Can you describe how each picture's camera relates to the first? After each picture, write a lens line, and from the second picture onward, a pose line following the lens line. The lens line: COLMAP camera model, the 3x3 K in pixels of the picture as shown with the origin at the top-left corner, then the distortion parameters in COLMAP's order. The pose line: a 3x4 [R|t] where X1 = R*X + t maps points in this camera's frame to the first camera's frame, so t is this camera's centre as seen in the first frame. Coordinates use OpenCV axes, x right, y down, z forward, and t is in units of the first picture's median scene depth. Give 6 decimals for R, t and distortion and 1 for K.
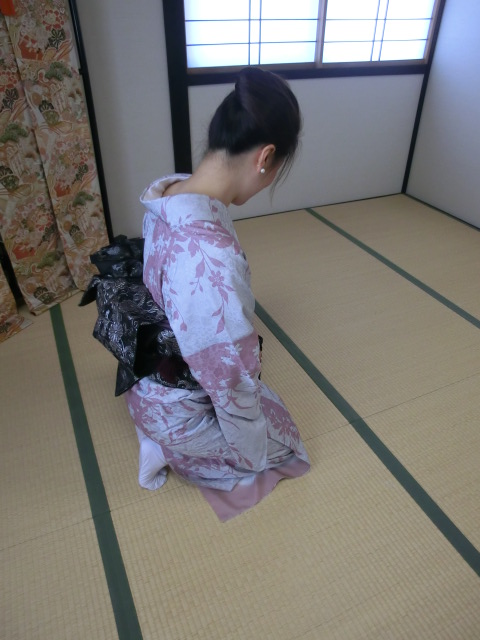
lens RADIAL K [[450.1, 0, 235.9], [0, 450.1, 320.2], [0, 0, 1]] dist [-0.094387, 0.048123]
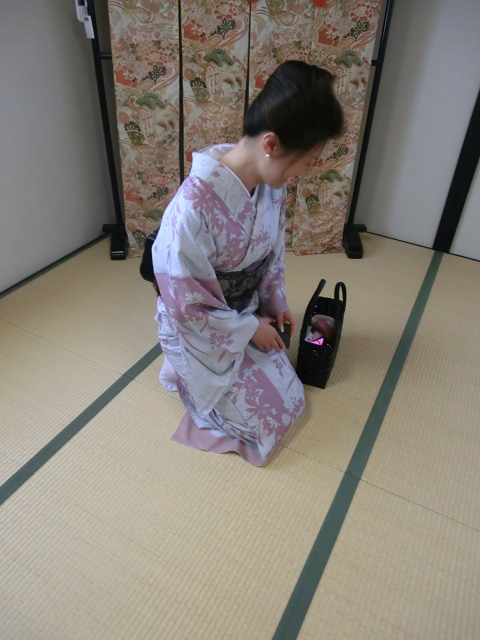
lens RADIAL K [[450.1, 0, 238.3], [0, 450.1, 319.7], [0, 0, 1]] dist [-0.094387, 0.048123]
pose [[0.613678, 0.486308, -0.622016, 0.607193], [-0.478479, 0.855724, 0.196962, -0.124931], [0.628058, 0.176750, 0.757827, 0.140096]]
